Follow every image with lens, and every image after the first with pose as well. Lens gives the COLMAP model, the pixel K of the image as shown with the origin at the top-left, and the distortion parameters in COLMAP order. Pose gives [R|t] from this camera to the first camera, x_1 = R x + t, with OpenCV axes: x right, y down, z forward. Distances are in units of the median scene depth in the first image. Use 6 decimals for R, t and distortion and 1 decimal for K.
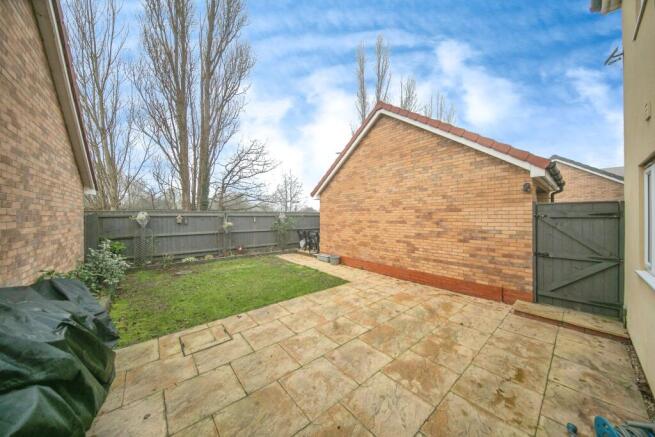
lens RADIAL K [[217.7, 0, 327.5], [0, 217.7, 218.5], [0, 0, 1]] dist [-0.000037, 0.000001]
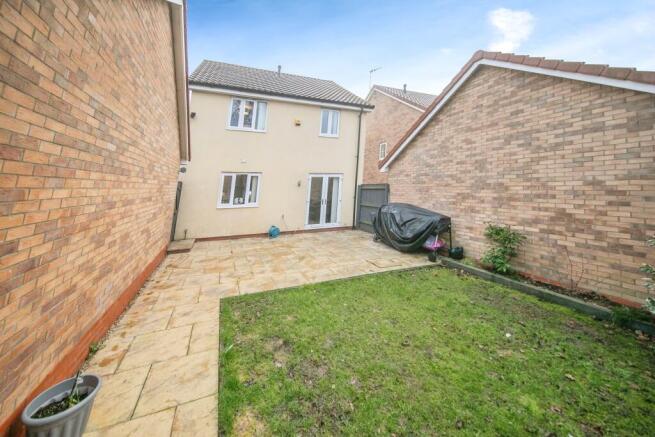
lens RADIAL K [[217.7, 0, 327.5], [0, 217.7, 218.5], [0, 0, 1]] dist [-0.000037, 0.000001]
pose [[-0.968059, -0.027517, 0.249209, -0.410650], [0.009645, 0.989136, 0.146685, -0.010157], [-0.250538, 0.144403, -0.957277, 1.918159]]
